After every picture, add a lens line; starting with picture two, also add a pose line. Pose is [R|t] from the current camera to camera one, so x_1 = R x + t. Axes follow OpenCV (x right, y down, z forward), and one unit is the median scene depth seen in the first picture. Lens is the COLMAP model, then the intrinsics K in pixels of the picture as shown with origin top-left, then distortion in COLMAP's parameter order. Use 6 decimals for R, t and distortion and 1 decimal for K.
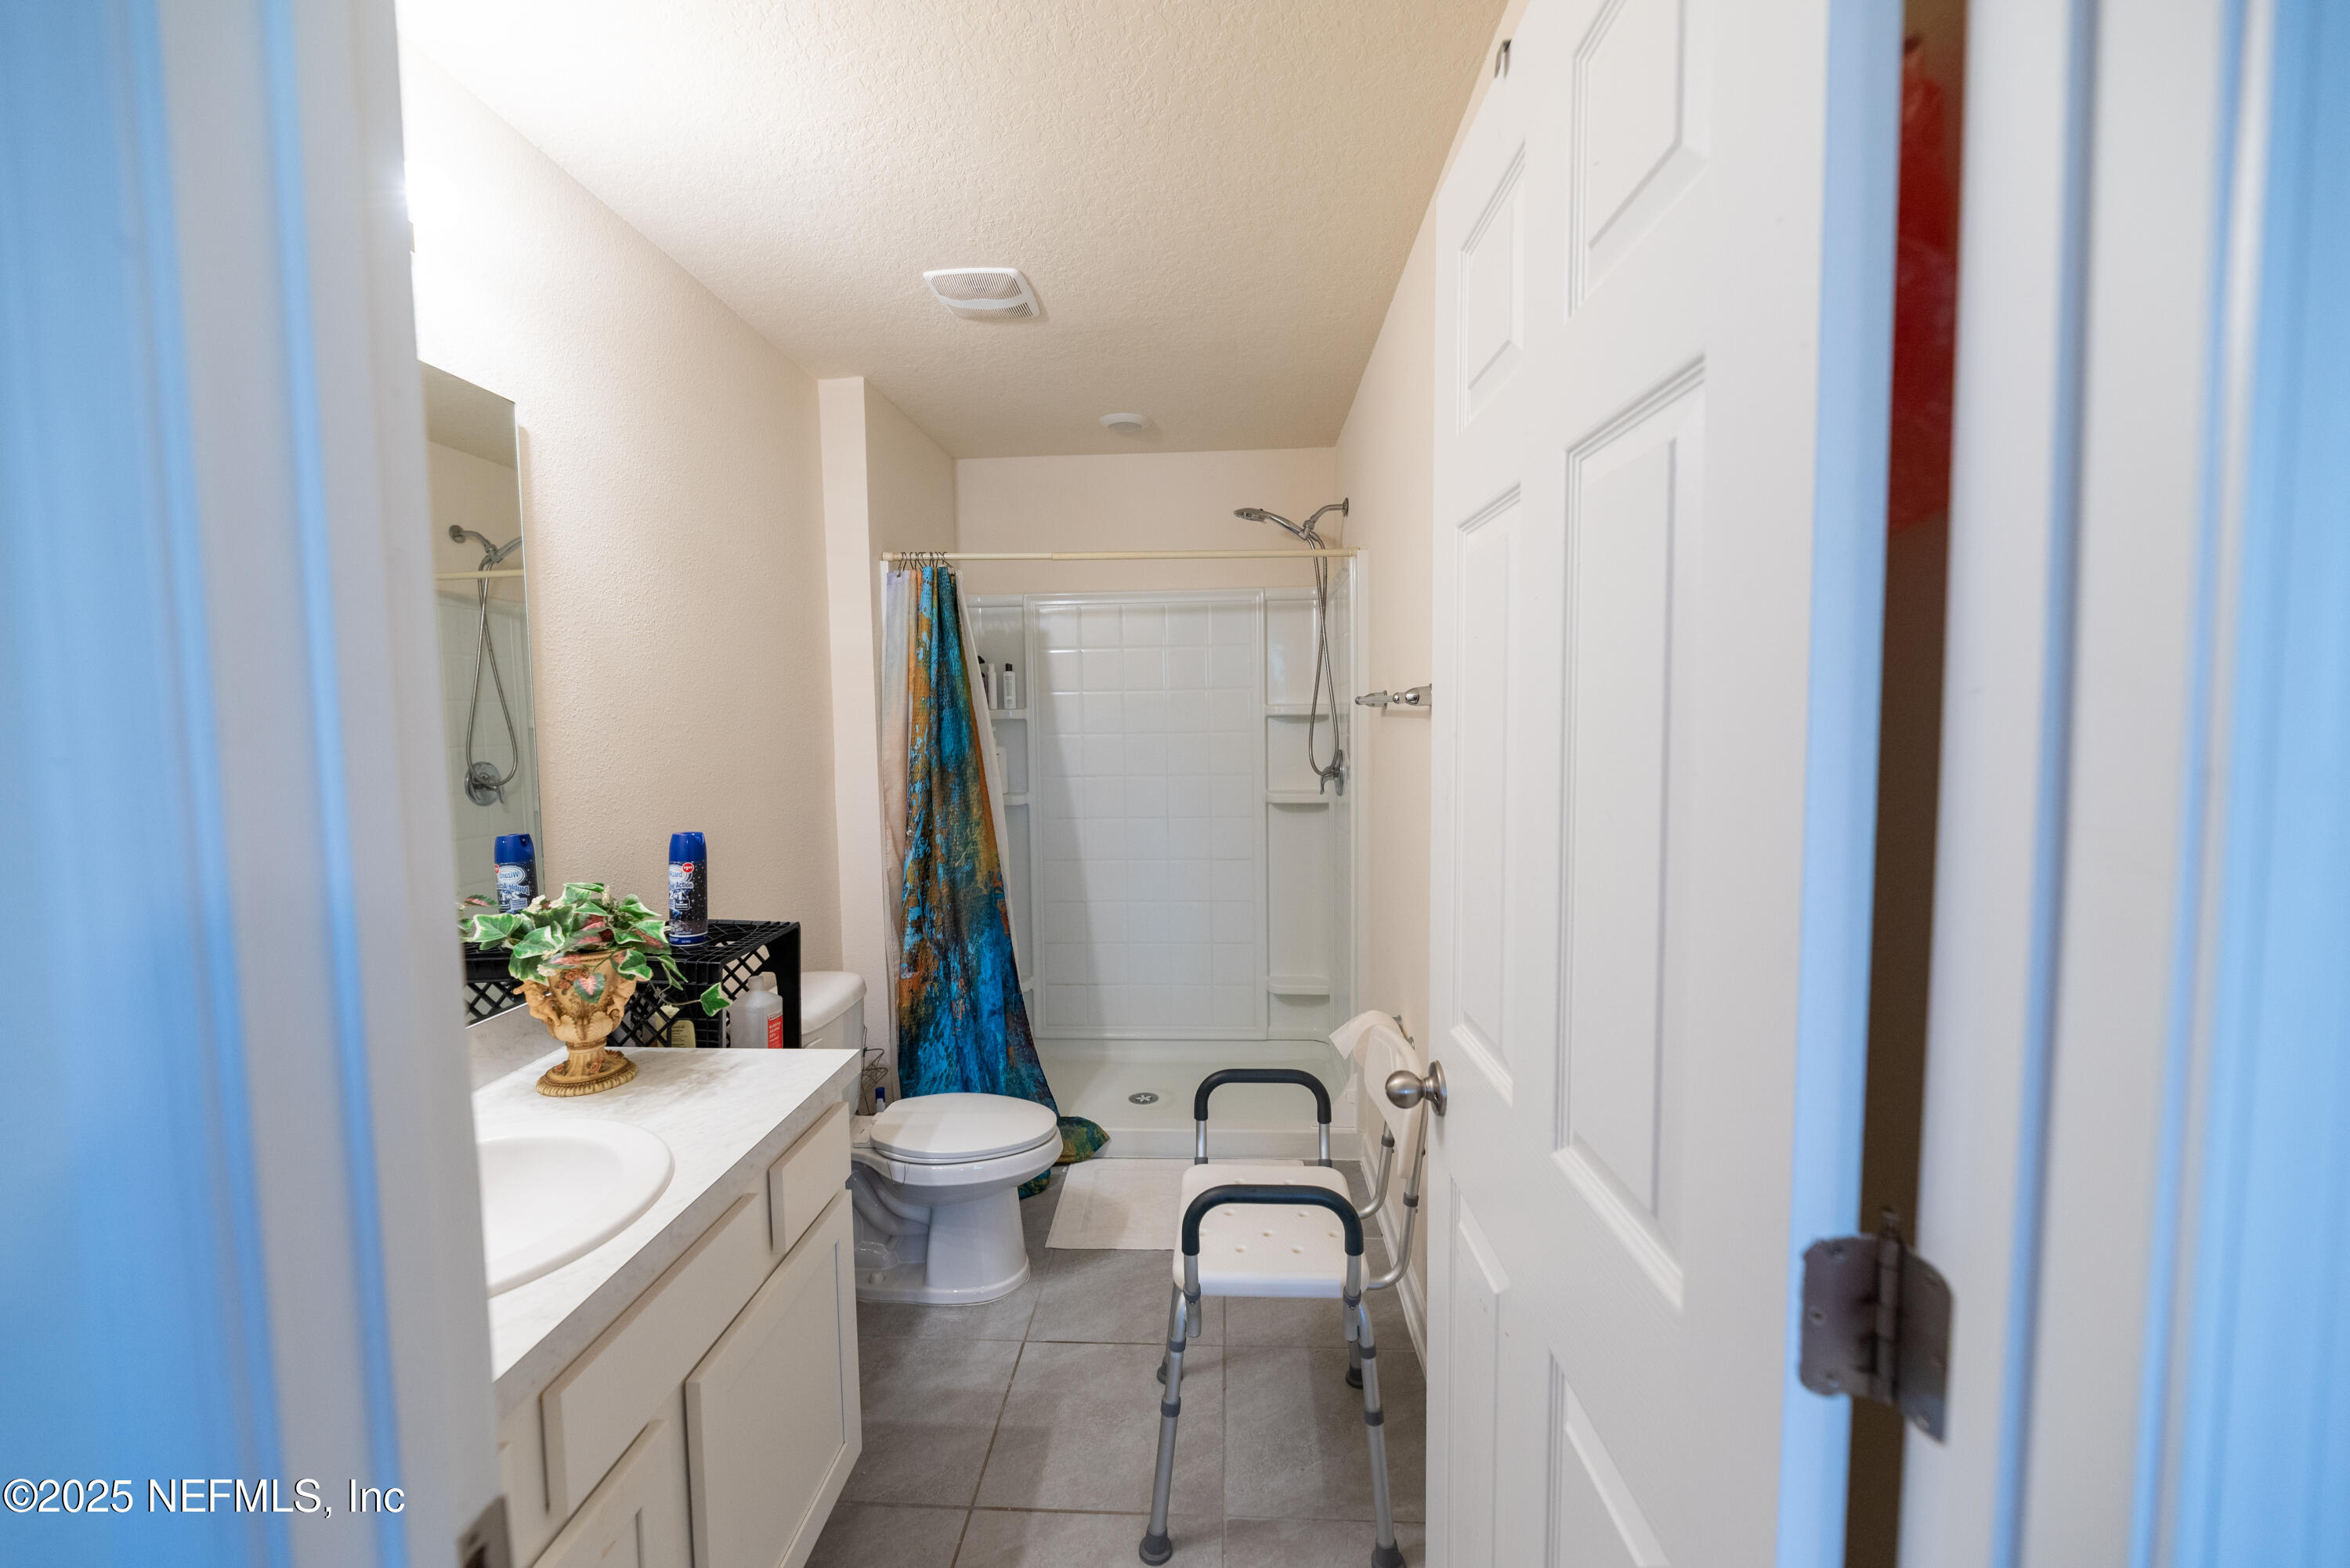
lens RADIAL K [[964.9, 0, 1170.4], [0, 964.9, 786.5], [0, 0, 1]] dist [0.000831, 0.000286]
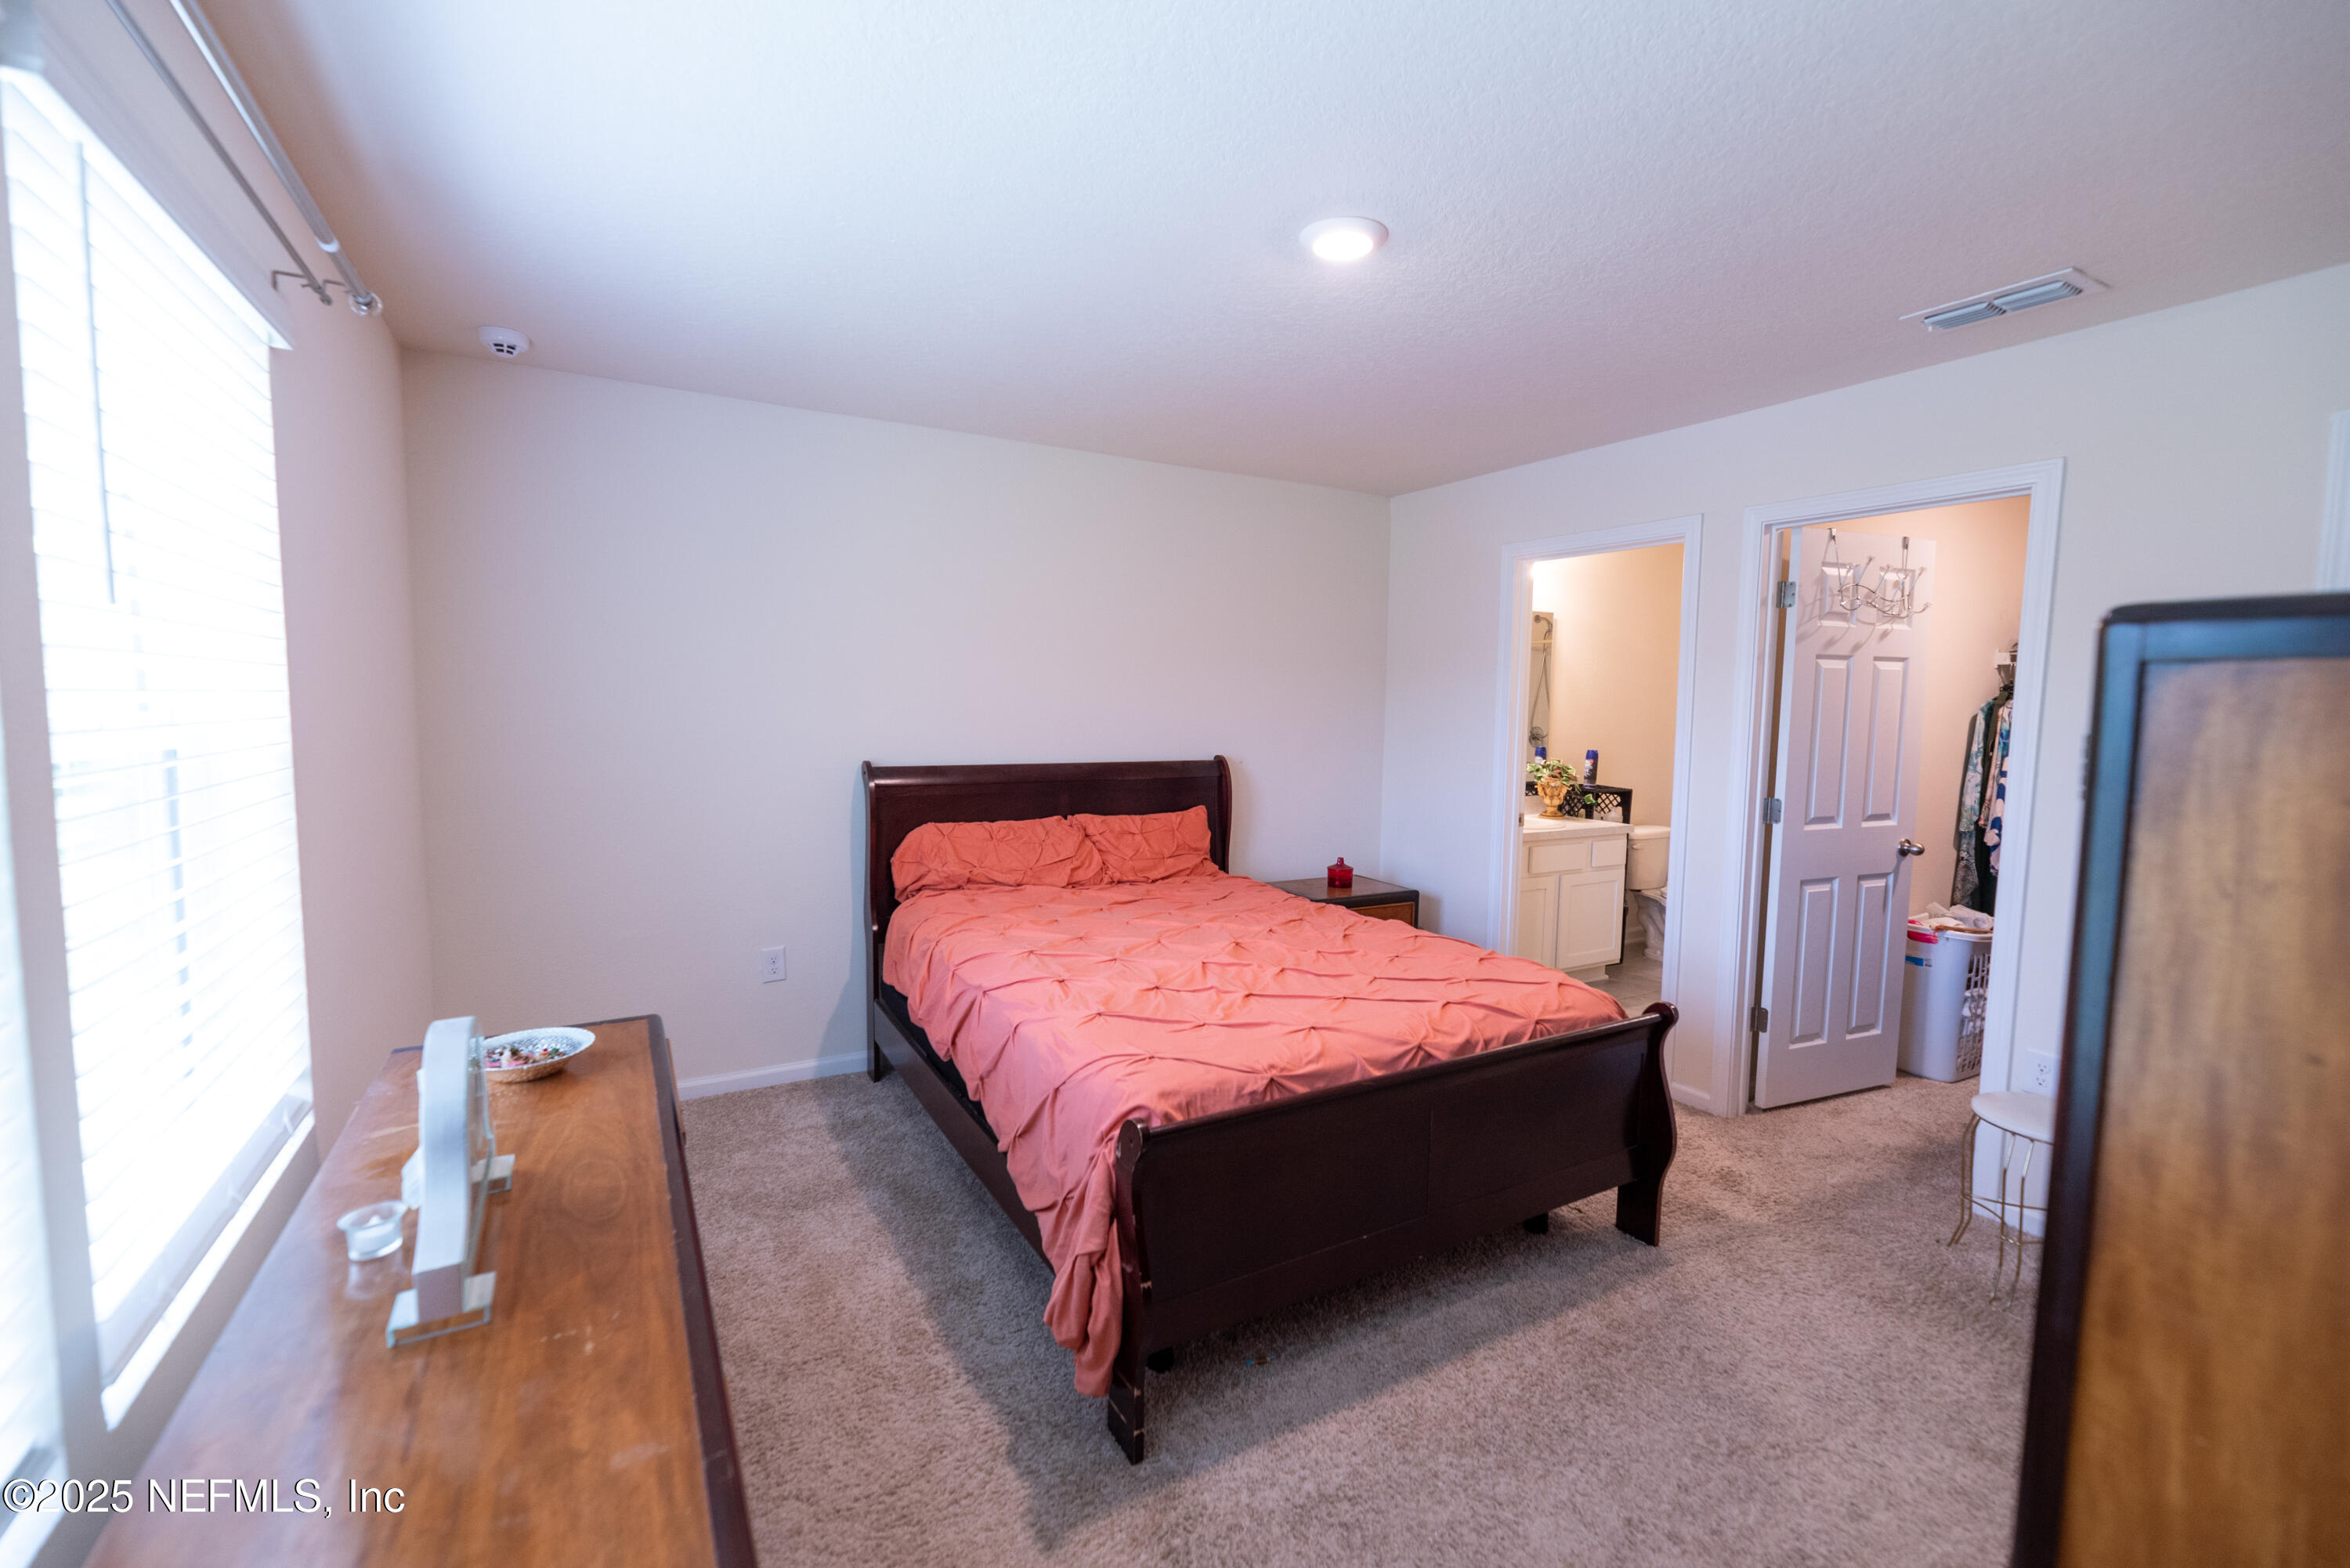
lens RADIAL K [[964.9, 0, 1170.4], [0, 964.9, 786.5], [0, 0, 1]] dist [0.000831, 0.000286]
pose [[0.546483, 0.092812, -0.832311, 1.306433], [-0.098543, 0.994062, 0.046147, 0.158910], [0.831652, 0.056800, 0.552384, -1.756127]]
